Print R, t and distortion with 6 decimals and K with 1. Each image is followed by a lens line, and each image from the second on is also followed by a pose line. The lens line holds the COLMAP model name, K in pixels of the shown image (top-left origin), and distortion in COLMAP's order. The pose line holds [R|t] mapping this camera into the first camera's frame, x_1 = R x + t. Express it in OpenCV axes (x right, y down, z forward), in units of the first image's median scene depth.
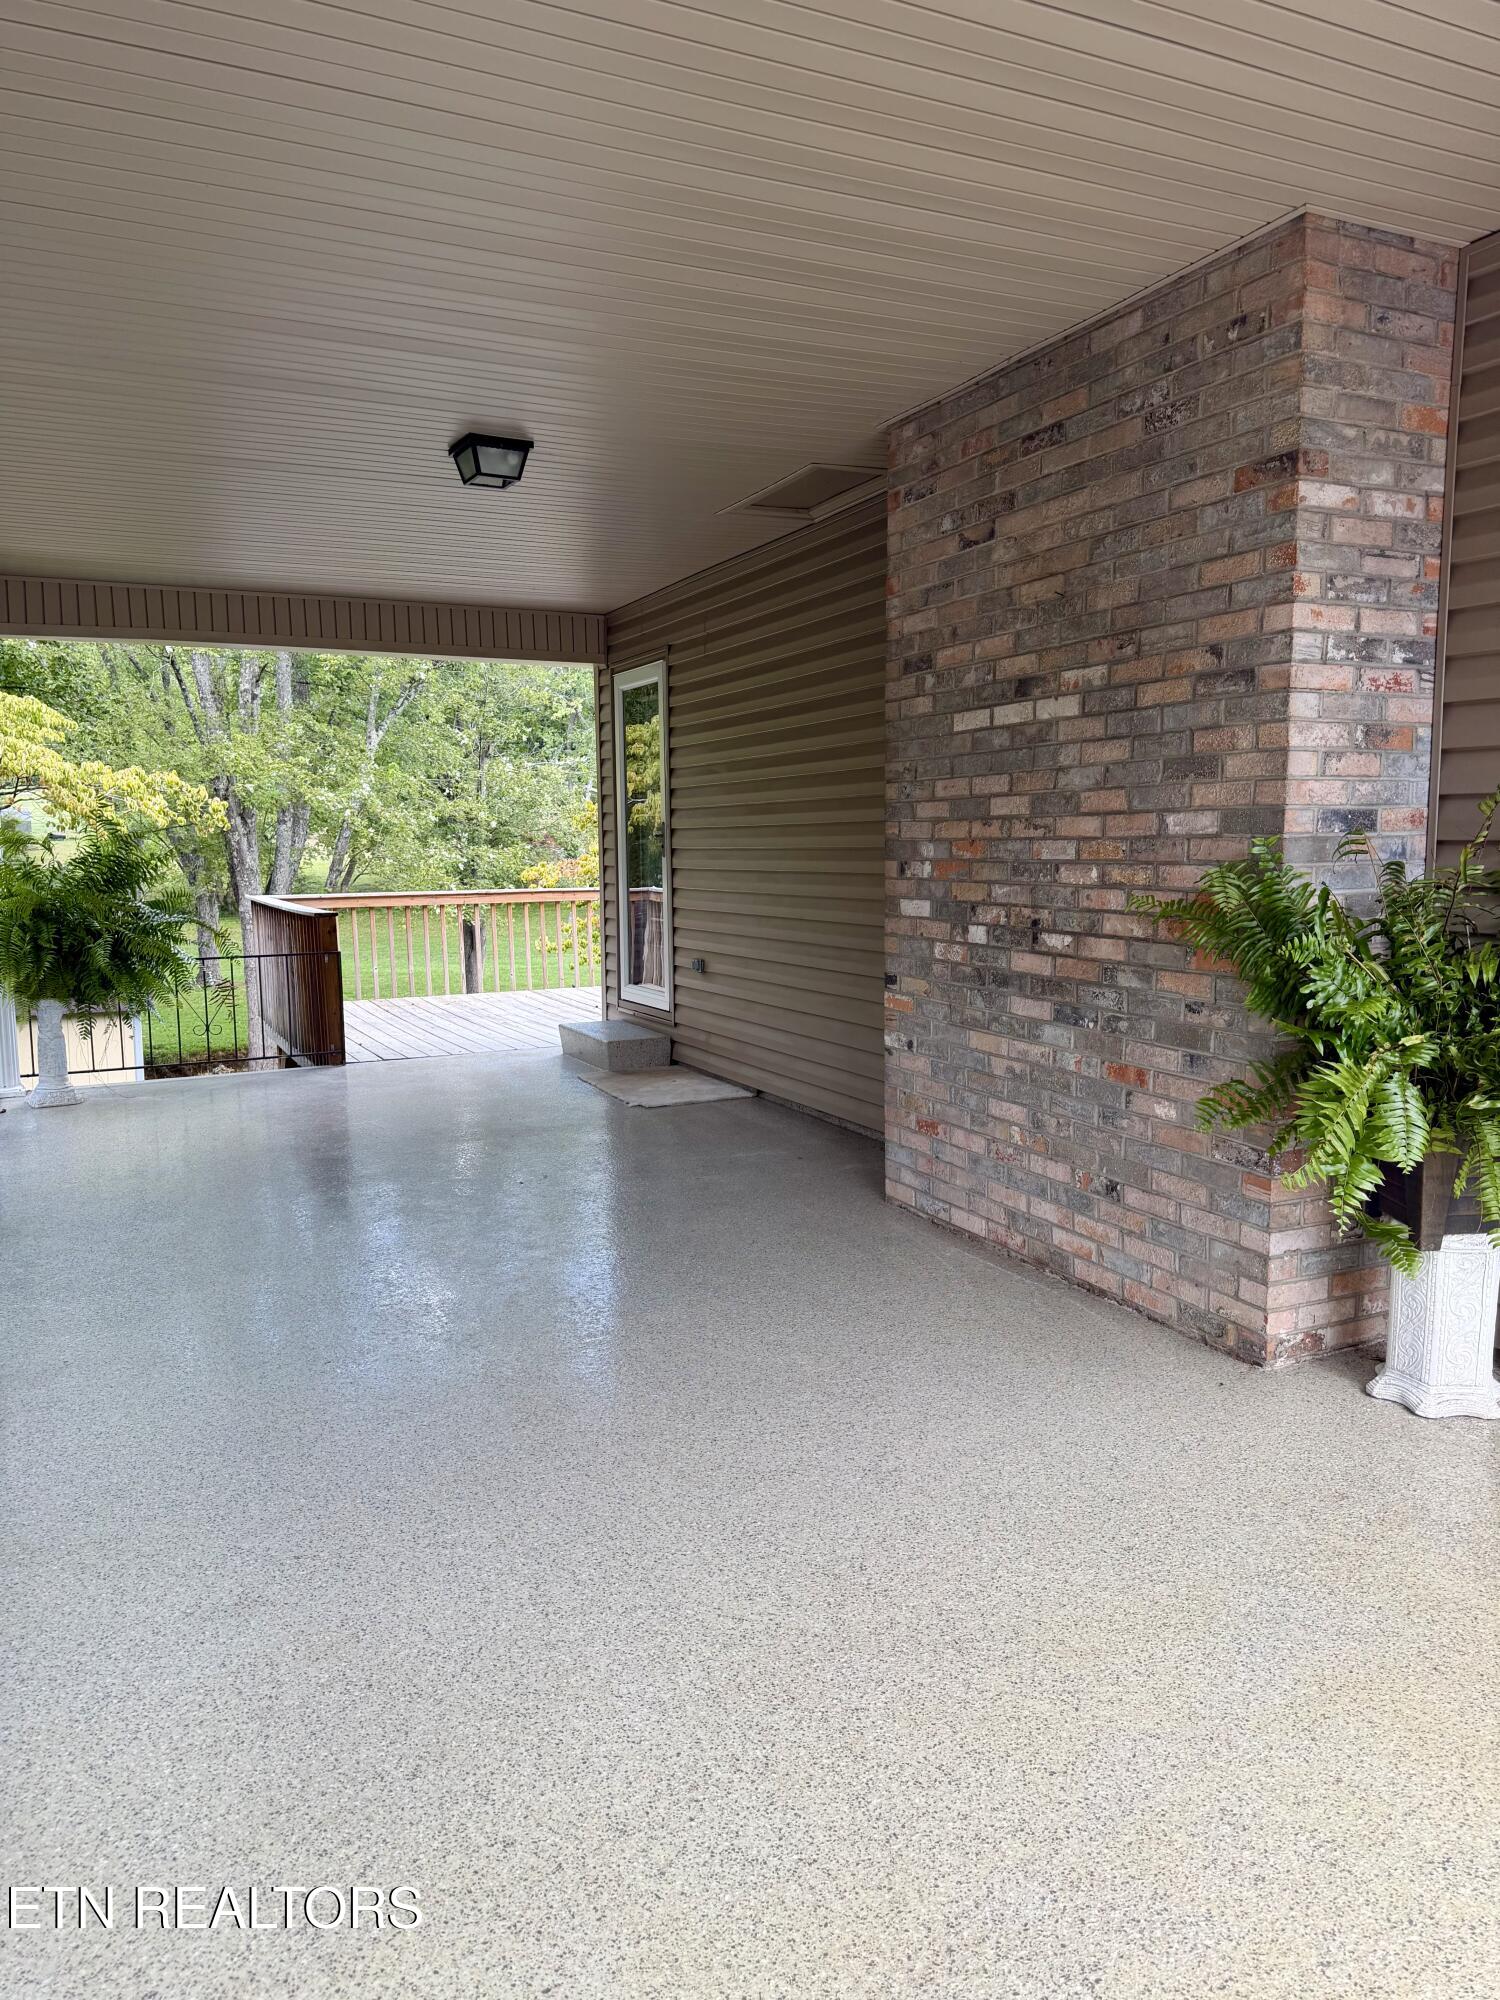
lens RADIAL K [[1386.0, 0, 747.7], [0, 1386.0, 1003.5], [0, 0, 1]] dist [0.065954, -0.069282]
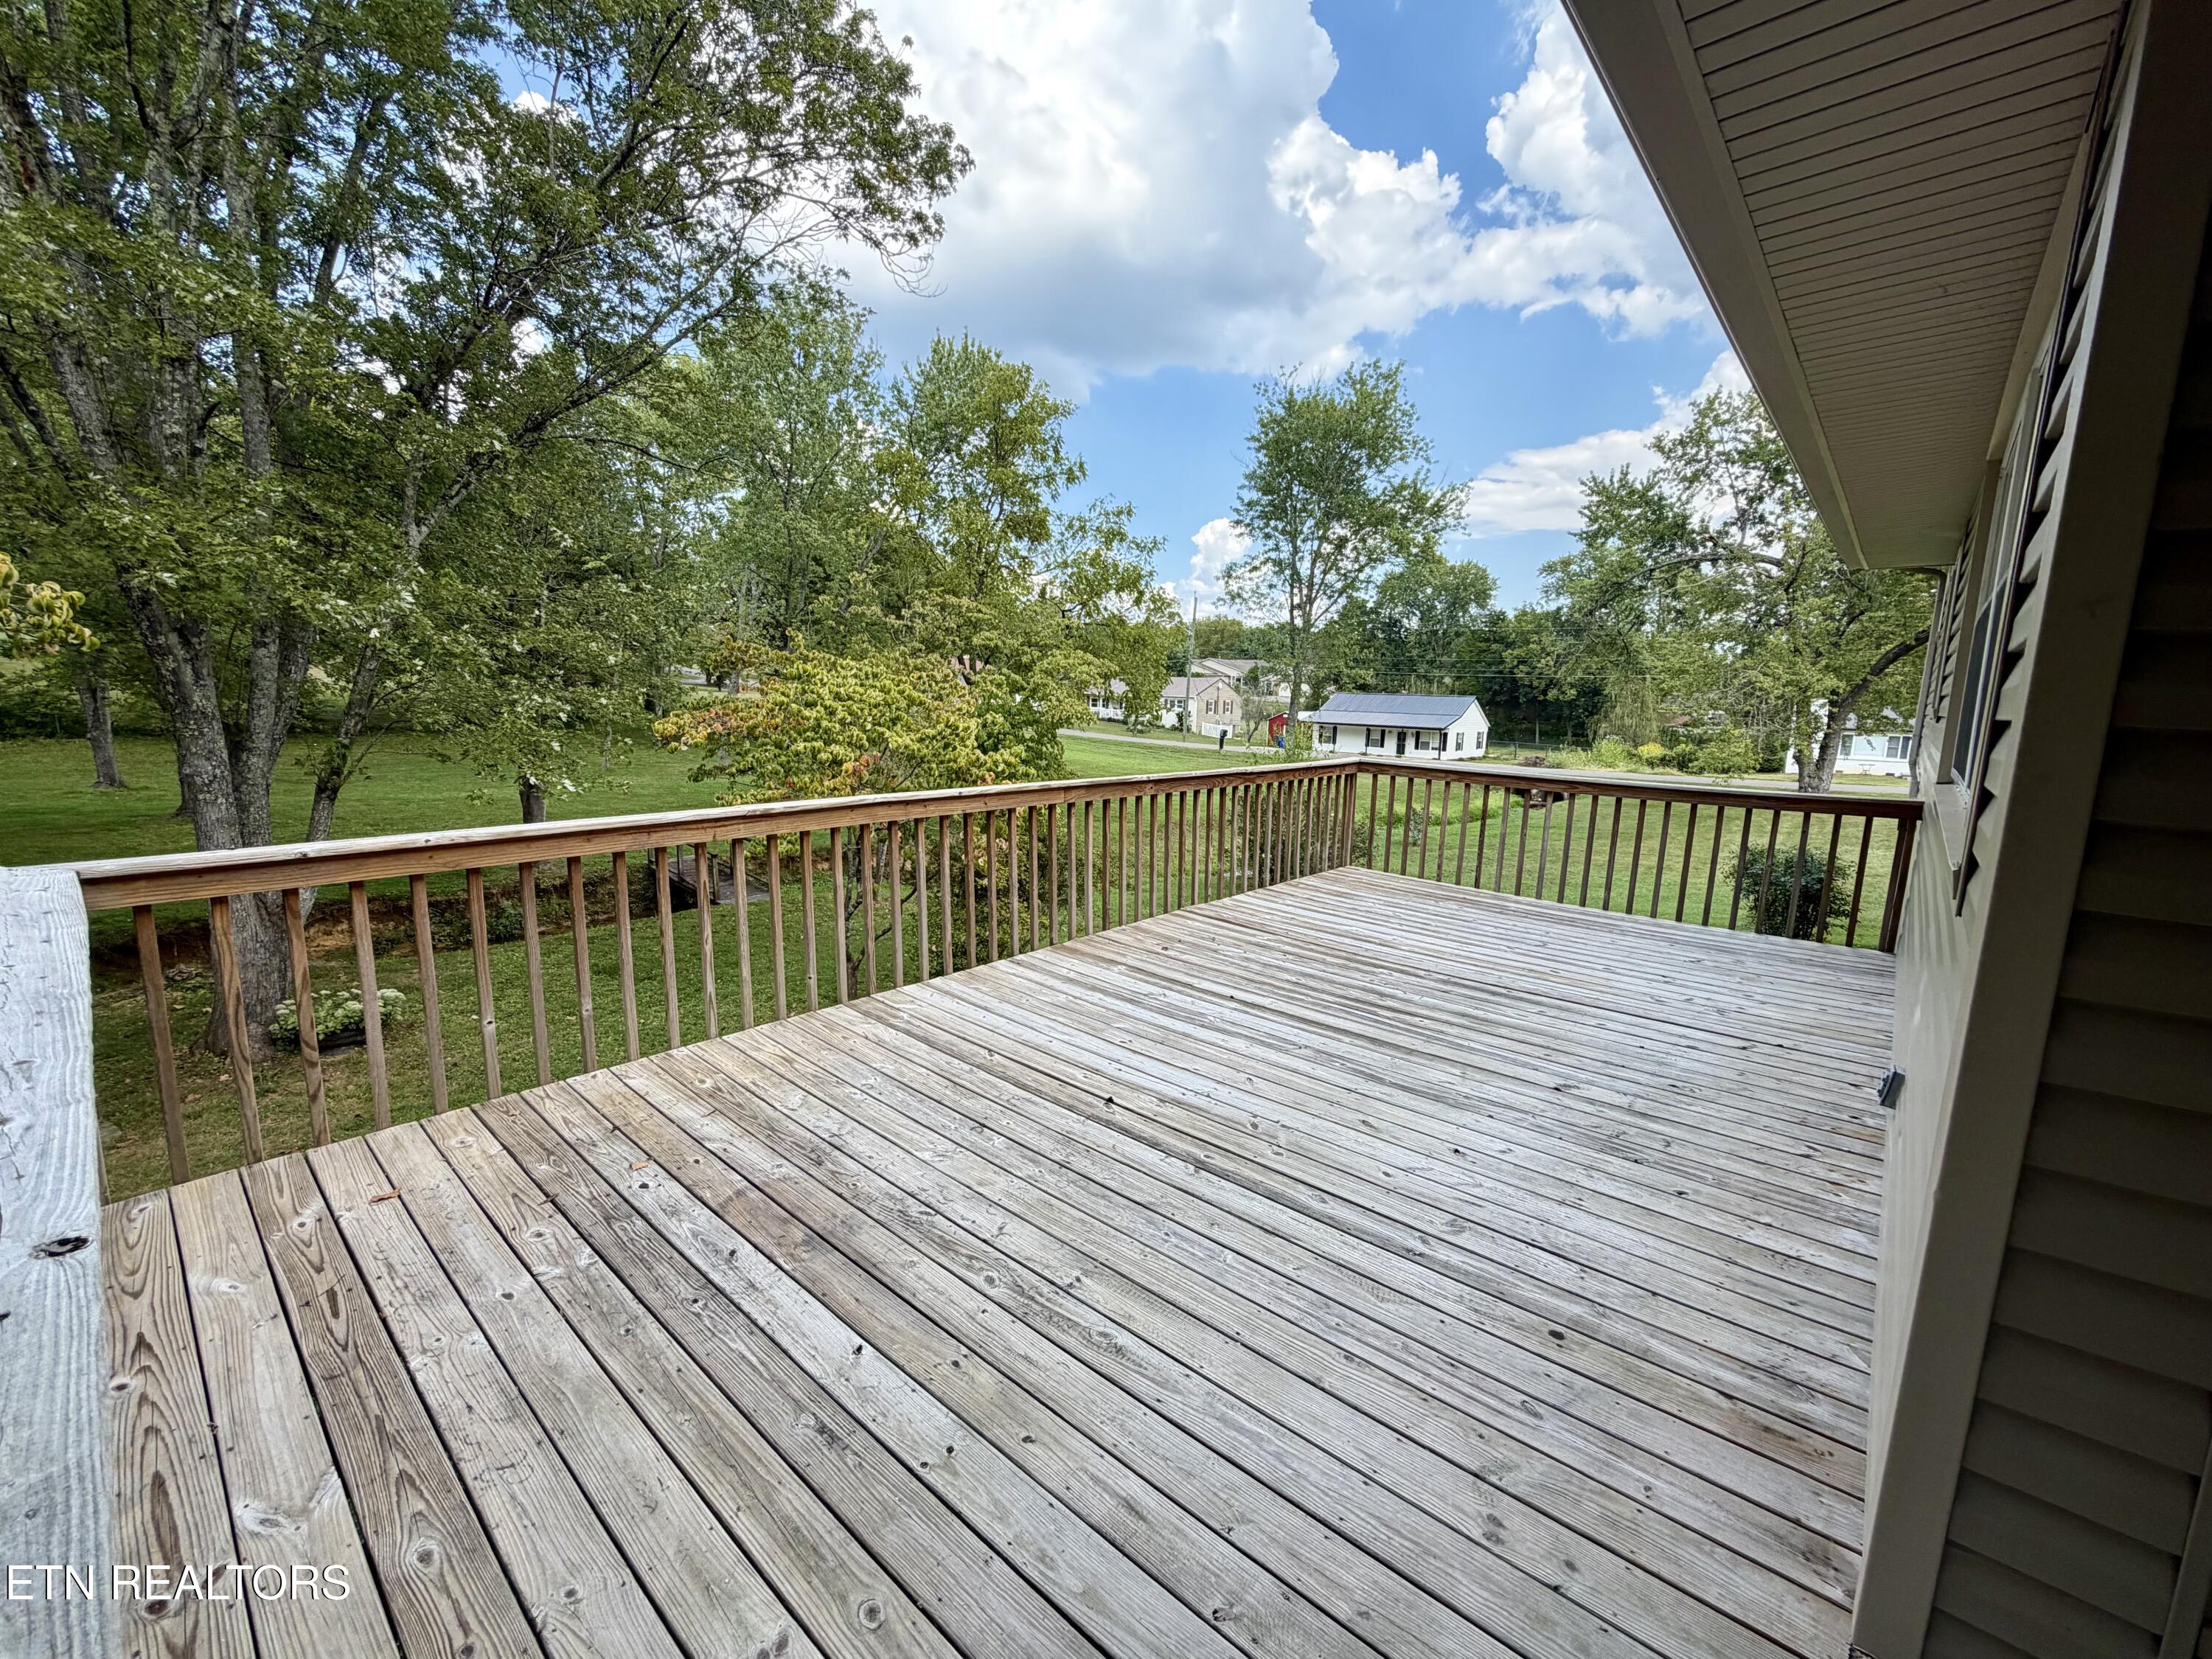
lens RADIAL K [[903.9, 0, 1106.4], [0, 903.9, 841.1], [0, 0, 1]] dist [-0.003329, -0.000024]
pose [[0.921745, -0.030617, 0.386587, -0.126387], [0.011127, 0.998556, 0.052554, -0.052896], [-0.387638, -0.044140, 0.920754, 0.434875]]
